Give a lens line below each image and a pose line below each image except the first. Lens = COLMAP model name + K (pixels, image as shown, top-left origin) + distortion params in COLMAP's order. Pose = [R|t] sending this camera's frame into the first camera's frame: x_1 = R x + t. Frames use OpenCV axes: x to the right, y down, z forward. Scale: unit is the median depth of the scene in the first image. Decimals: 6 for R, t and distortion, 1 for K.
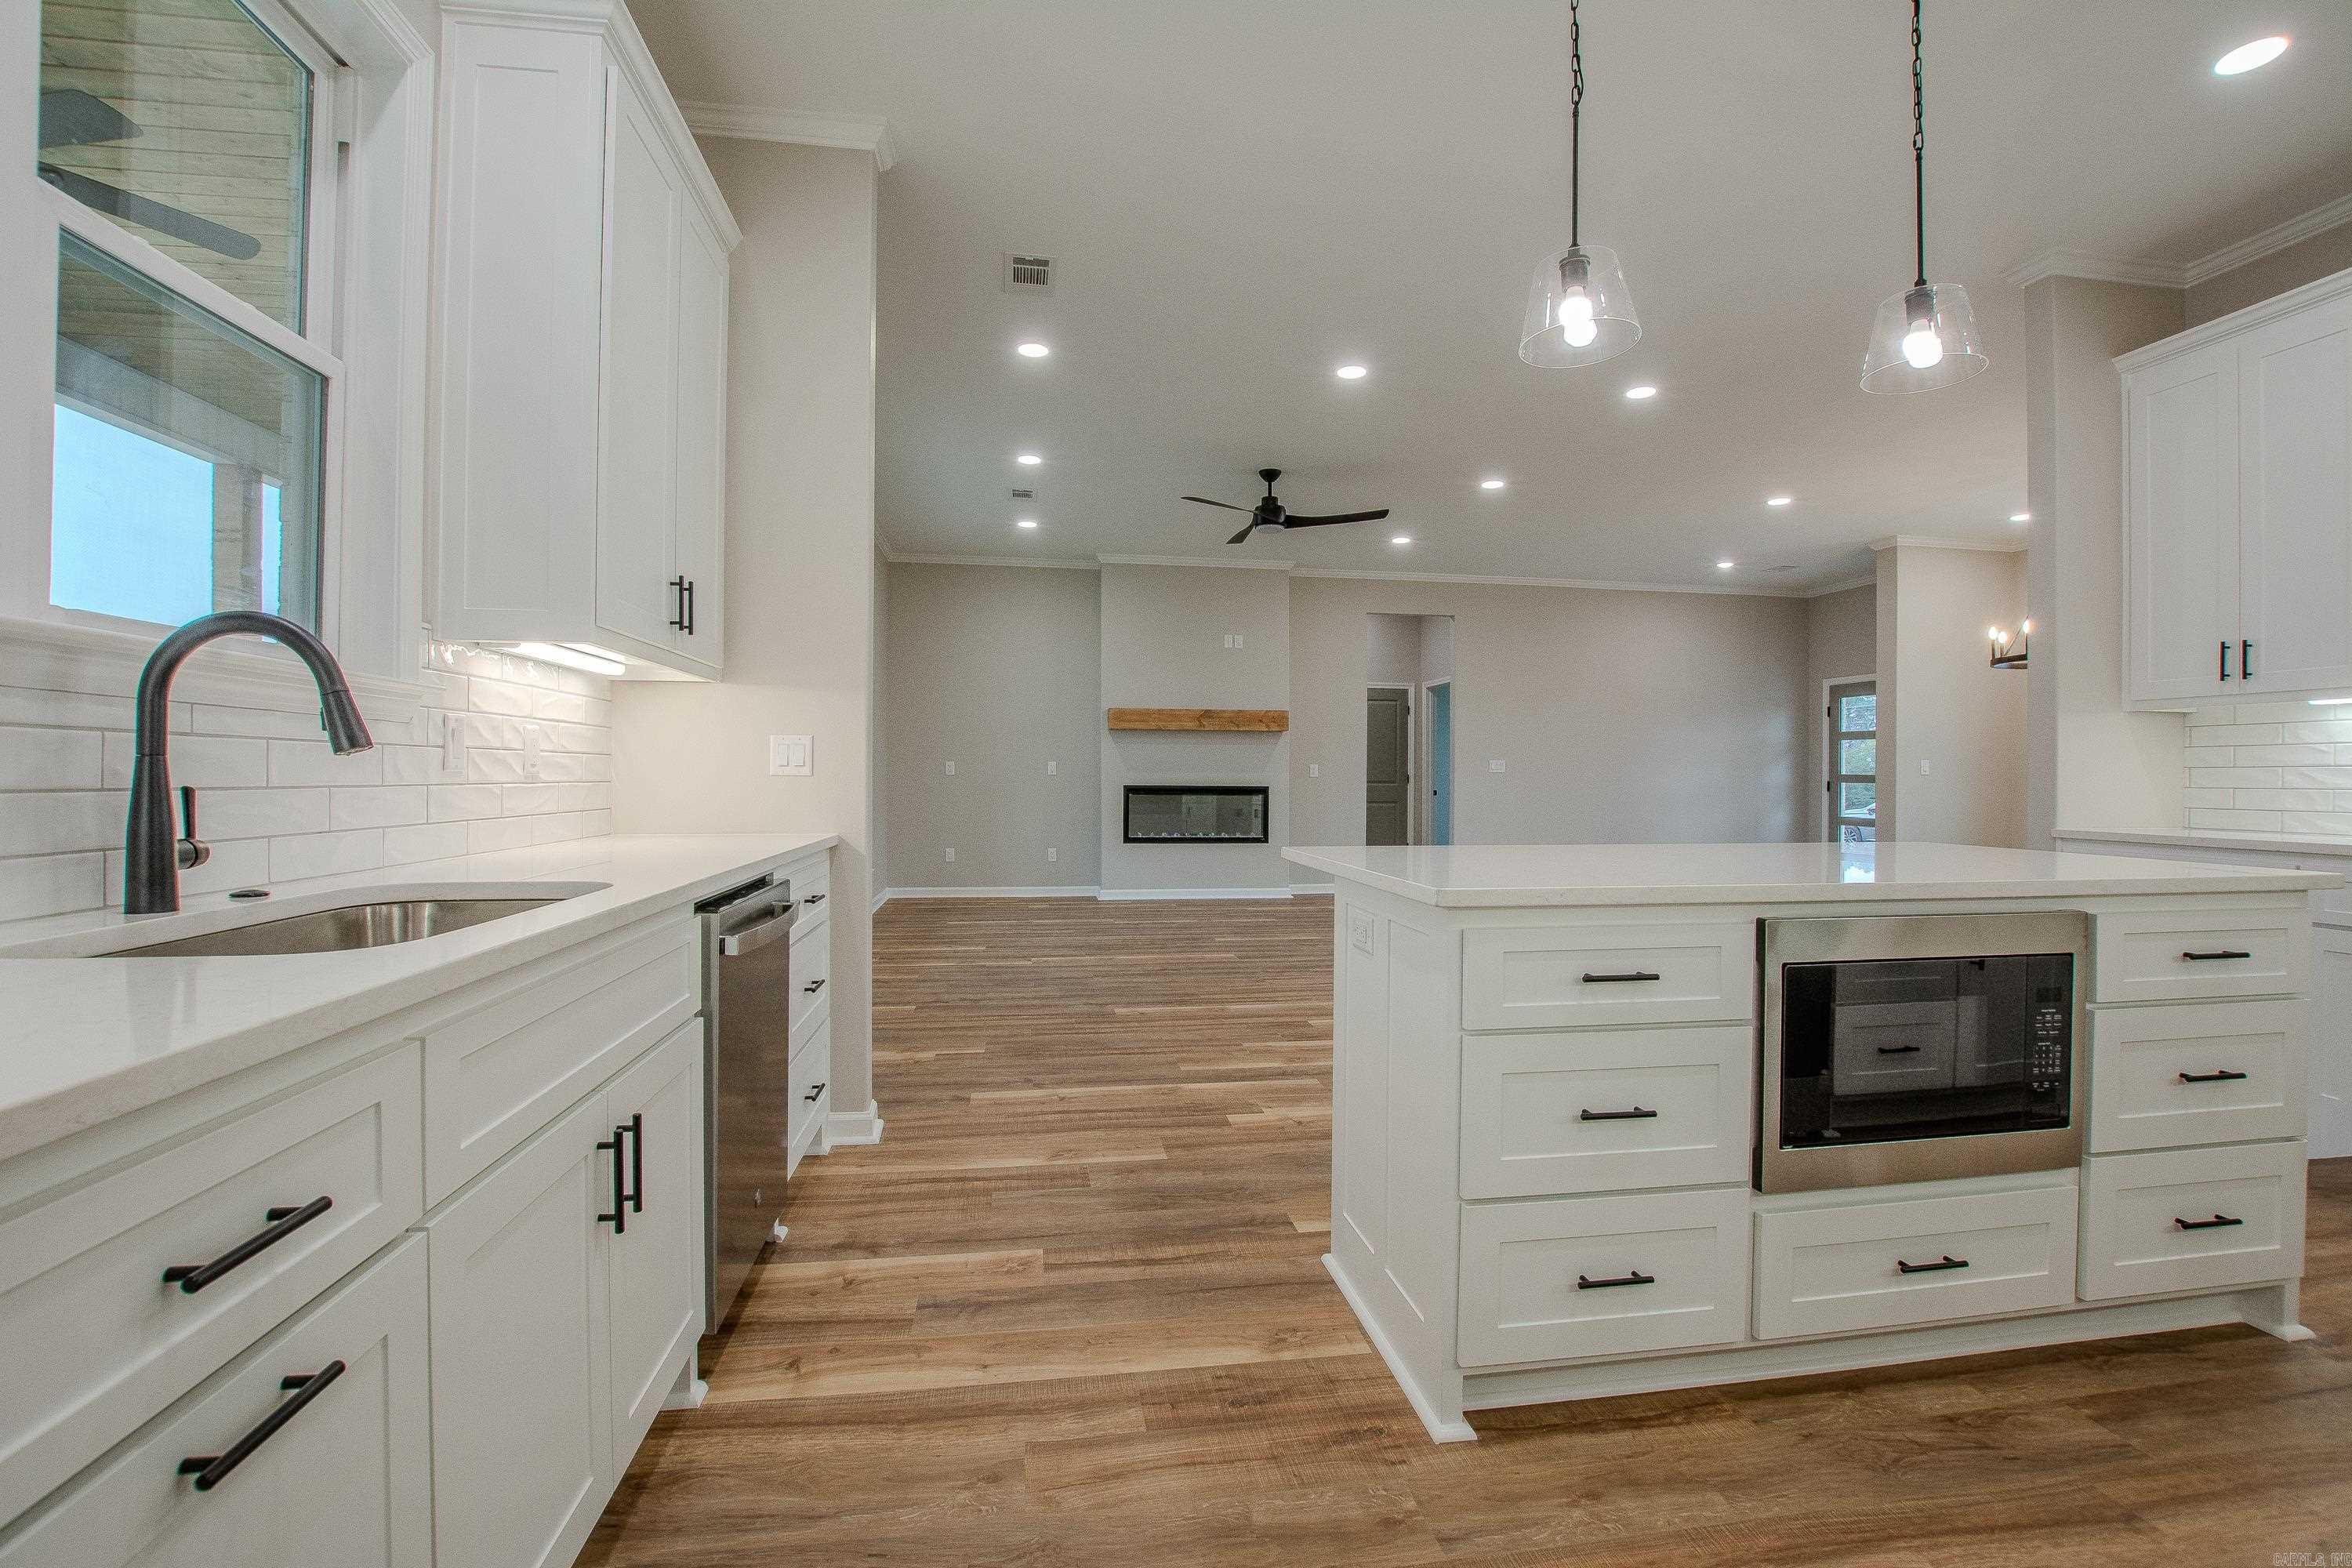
lens RADIAL K [[1044.4, 0, 1184.7], [0, 1044.4, 776.0], [0, 0, 1]] dist [-0.029516, 0.001937]
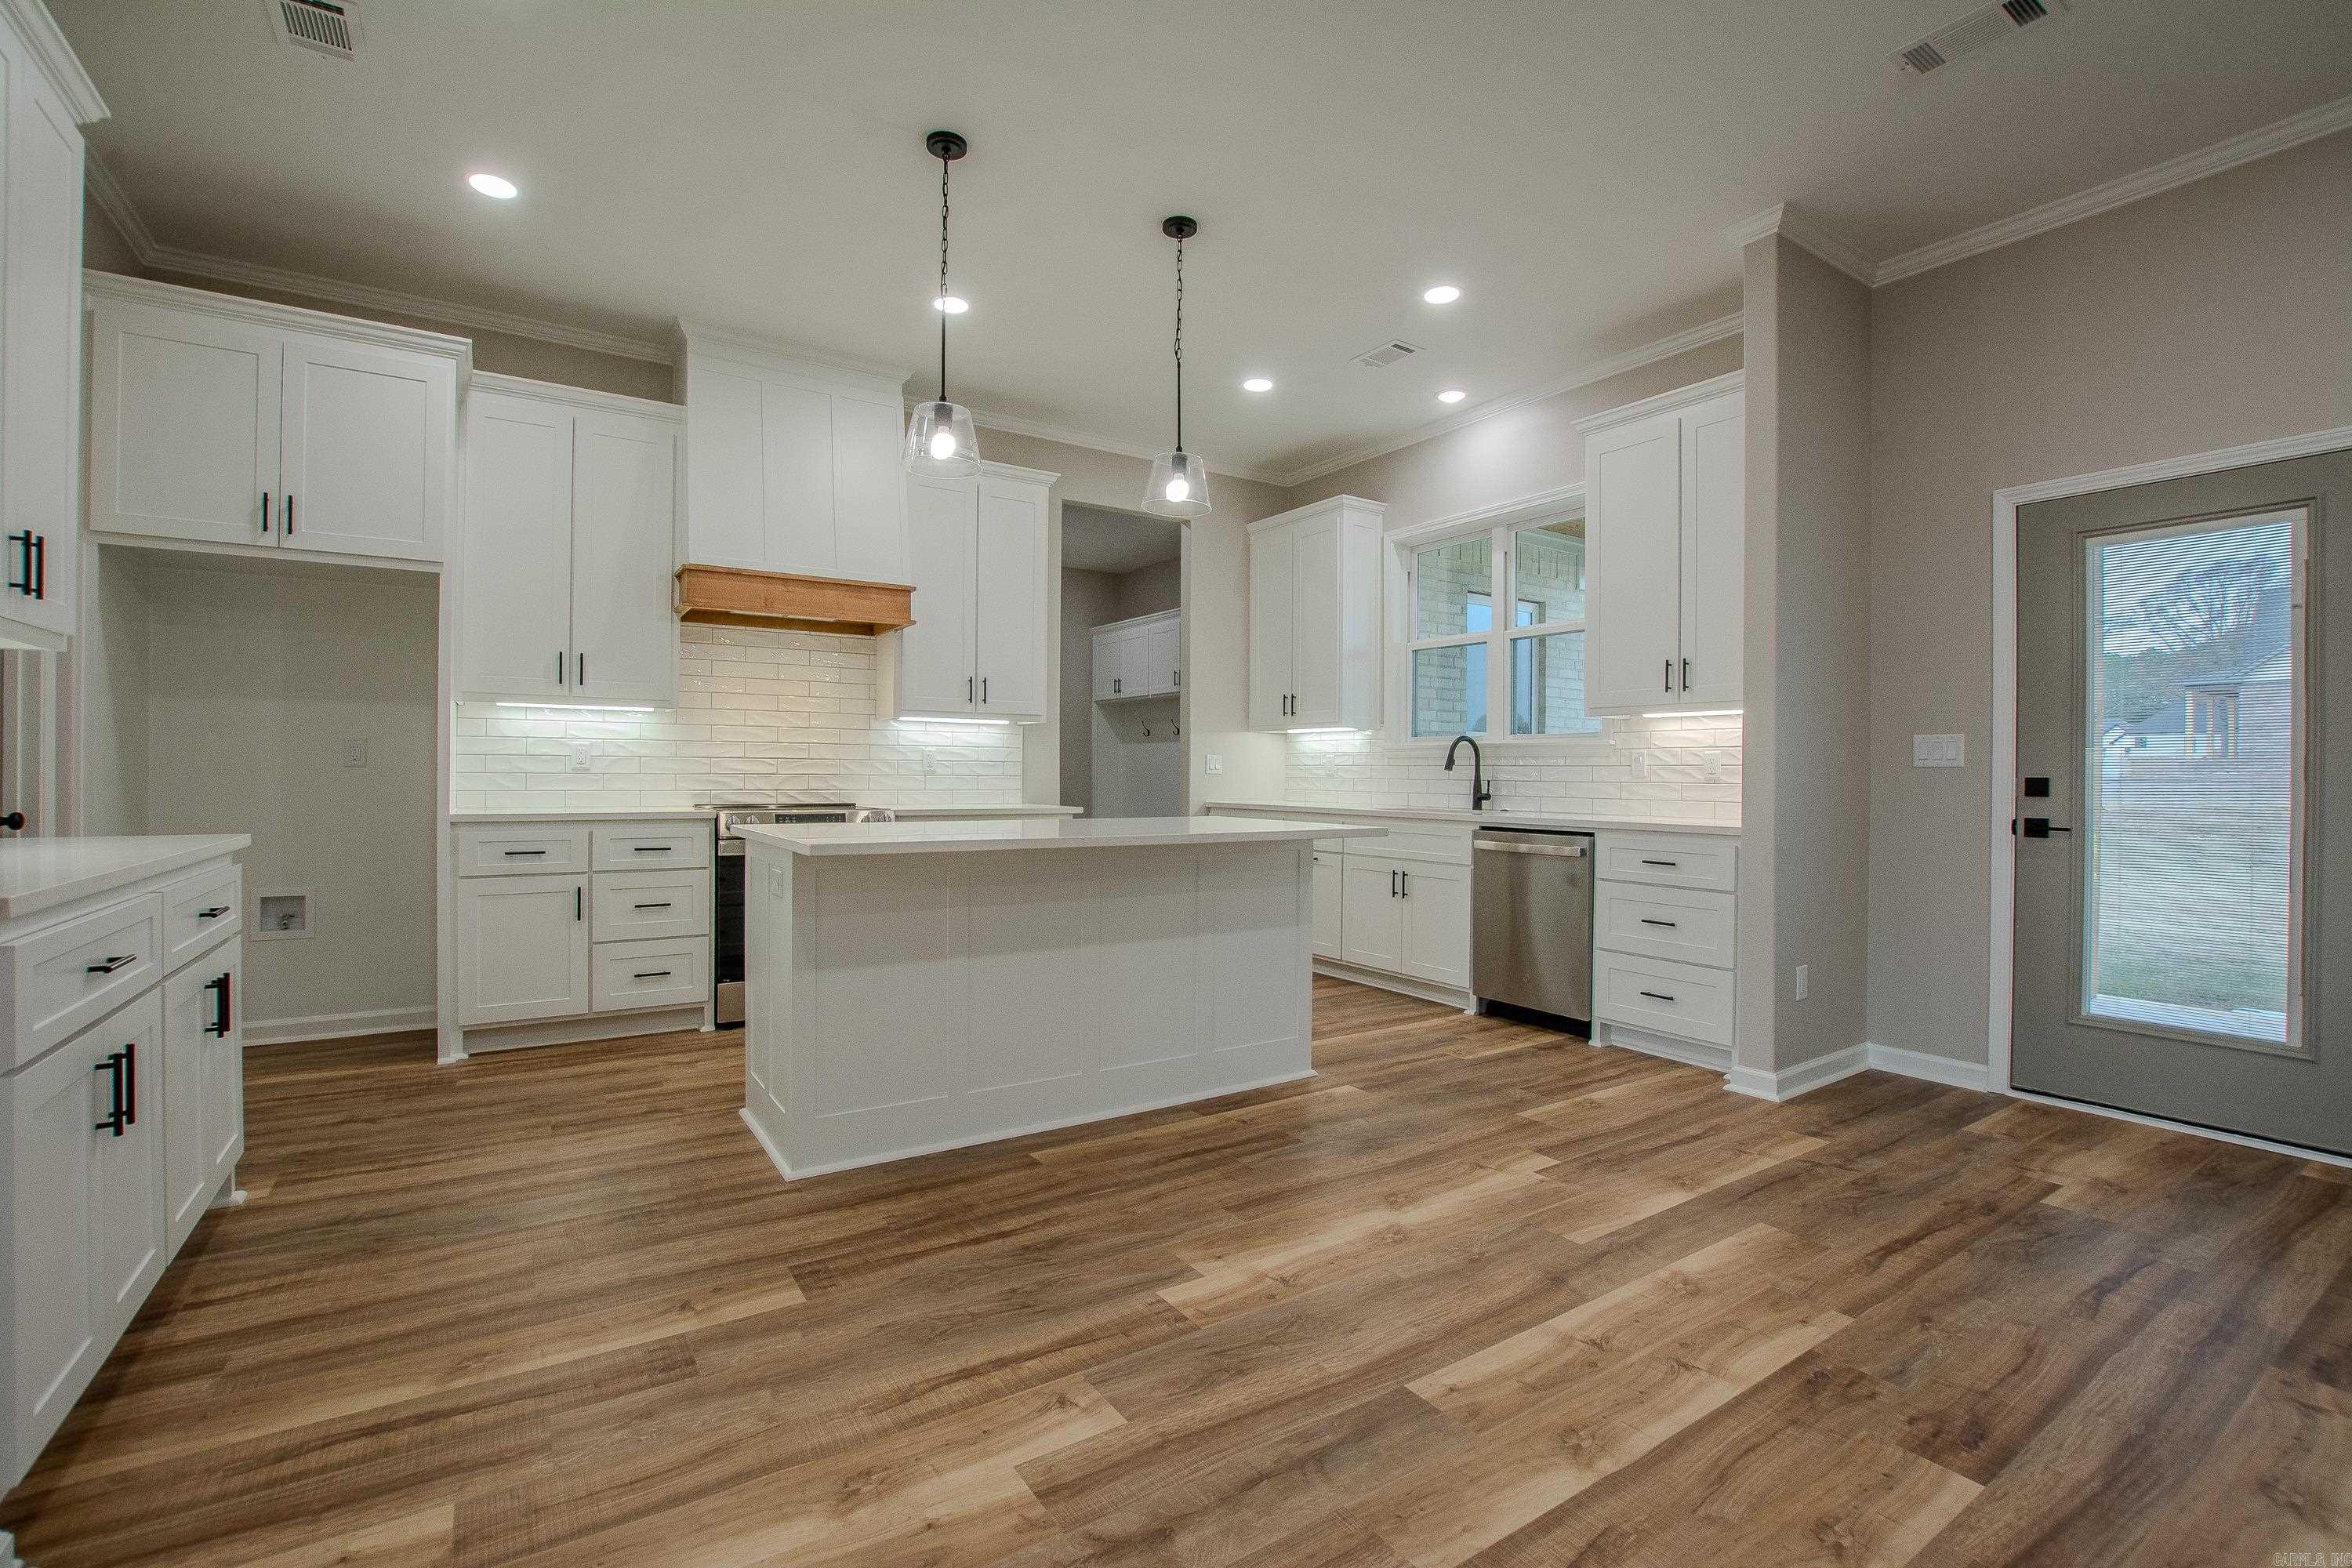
lens RADIAL K [[1044.4, 0, 1184.0], [0, 1044.4, 777.1], [0, 0, 1]] dist [-0.029516, 0.001937]
pose [[-0.907564, -0.012326, -0.419734, 0.317426], [-0.014034, 0.999901, 0.000983, 0.002208], [0.419680, 0.006783, -0.907647, 0.752572]]
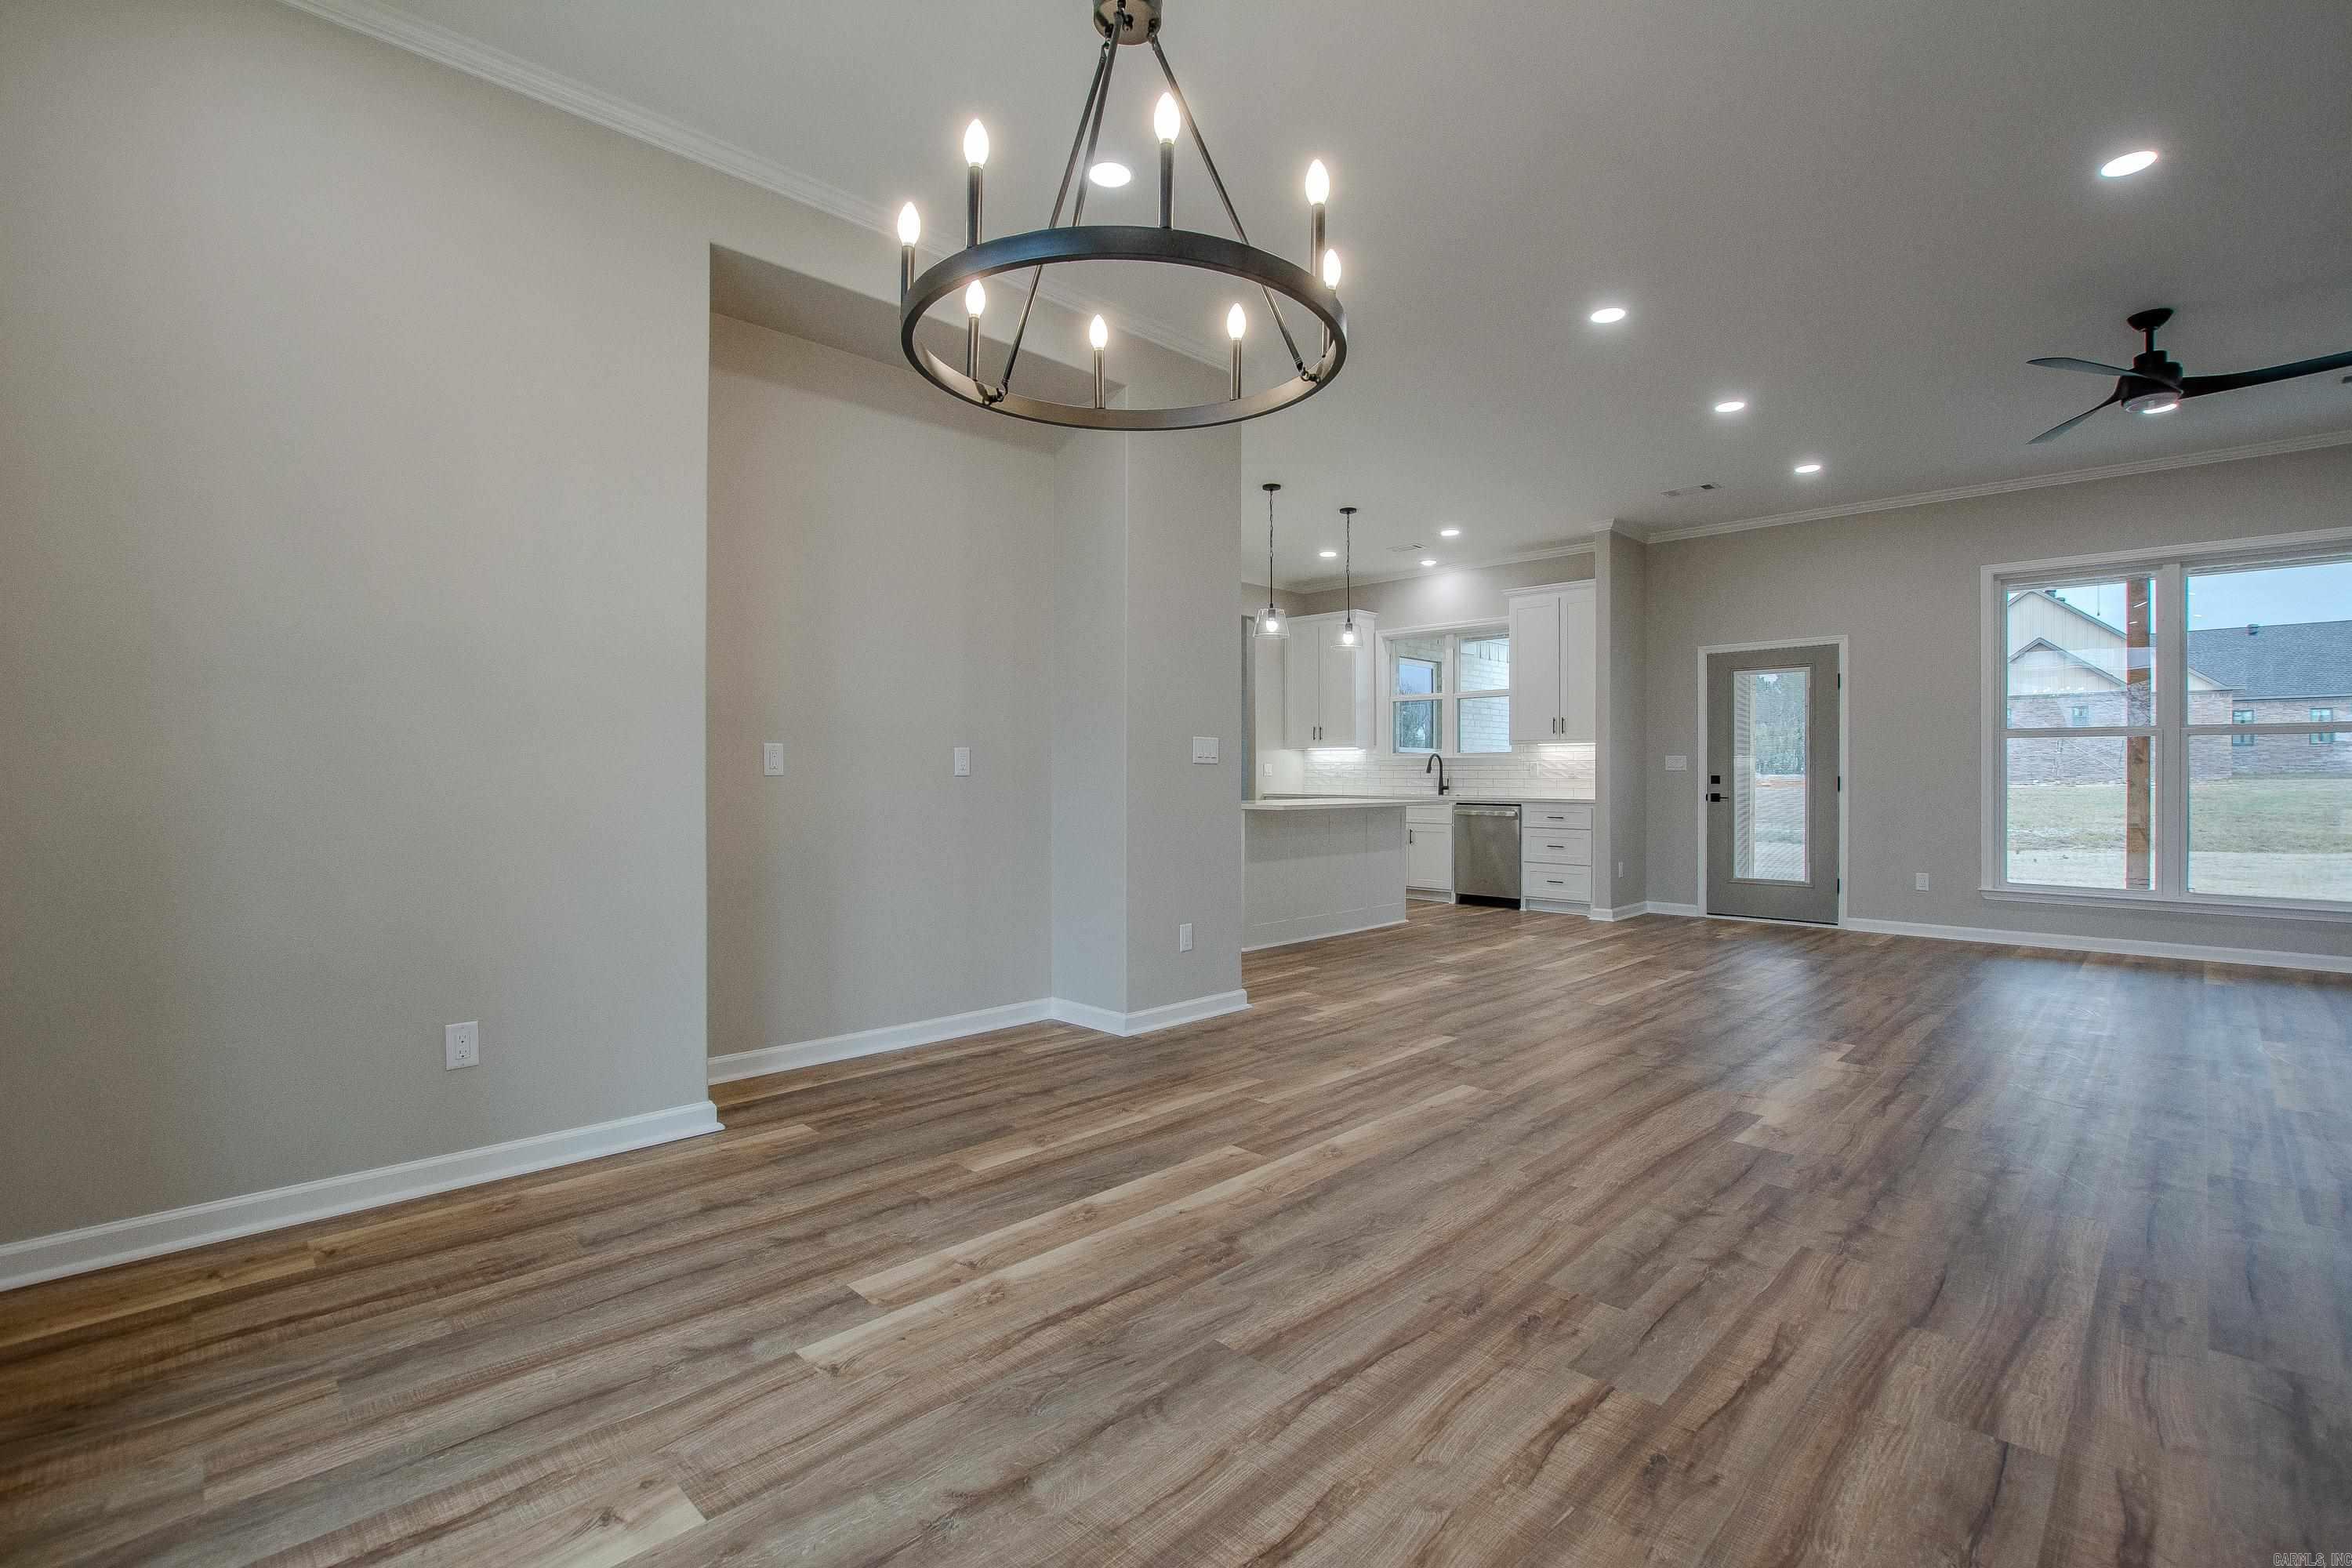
lens RADIAL K [[1044.4, 0, 1183.2], [0, 1044.4, 785.9], [0, 0, 1]] dist [-0.029516, 0.001937]
pose [[-0.805844, 0.001782, -0.592125, 0.852093], [-0.004842, 0.999942, 0.009599, 0.000576], [0.592108, 0.010602, -0.805789, 1.032628]]
